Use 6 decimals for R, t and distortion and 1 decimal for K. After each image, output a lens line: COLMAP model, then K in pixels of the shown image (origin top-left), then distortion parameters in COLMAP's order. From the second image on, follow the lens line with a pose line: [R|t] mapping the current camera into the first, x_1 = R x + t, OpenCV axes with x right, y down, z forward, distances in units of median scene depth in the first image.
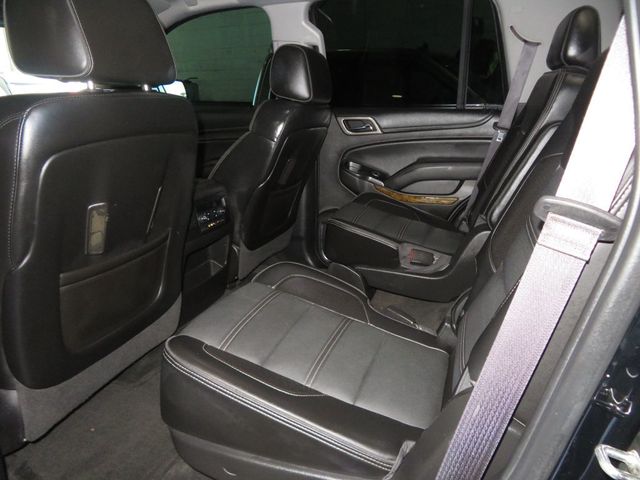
lens RADIAL K [[464.7, 0, 326.6], [0, 464.7, 240.9], [0, 0, 1]] dist [-0.005408, 0.007551]
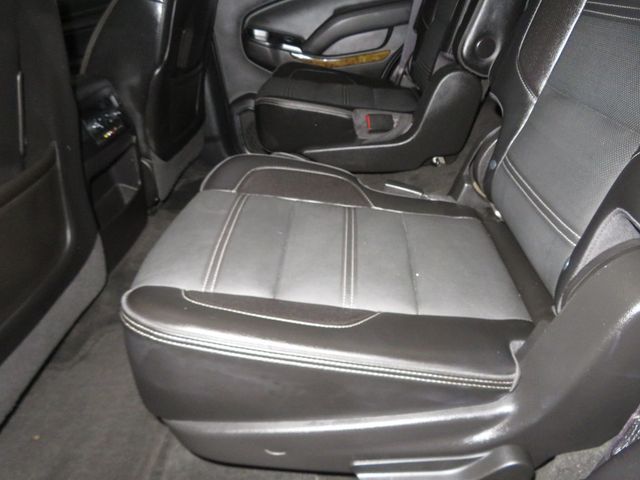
lens RADIAL K [[464.7, 0, 324.5], [0, 464.7, 240.1], [0, 0, 1]] dist [-0.005408, 0.007551]
pose [[0.952972, -0.245855, 0.177201, -0.085419], [0.202863, 0.951885, 0.229700, 0.023474], [-0.225147, -0.182950, 0.956994, 0.174572]]
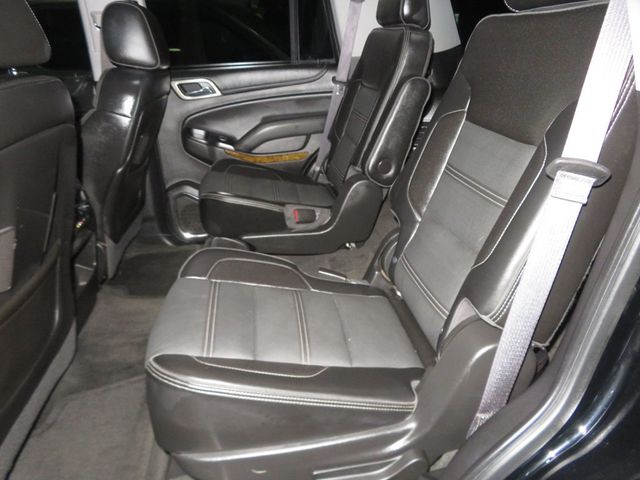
lens RADIAL K [[464.7, 0, 324.3], [0, 464.7, 236.6], [0, 0, 1]] dist [-0.005408, 0.007551]
pose [[0.892240, -0.205654, 0.402012, -0.175992], [0.167349, 0.977472, 0.128619, -0.042953], [-0.419406, -0.047482, 0.906556, 0.033106]]
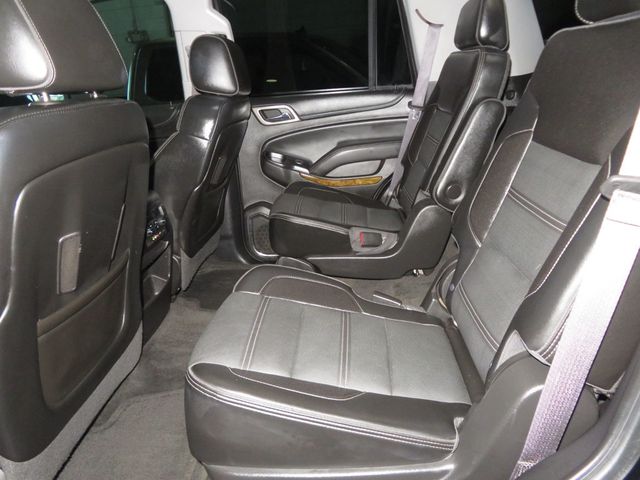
lens RADIAL K [[464.7, 0, 324.9], [0, 464.7, 236.2], [0, 0, 1]] dist [-0.005408, 0.007551]
pose [[0.960248, -0.143333, 0.239540, -0.131798], [0.137451, 0.989652, 0.041174, -0.025665], [-0.242963, -0.006613, 0.970013, 0.025324]]
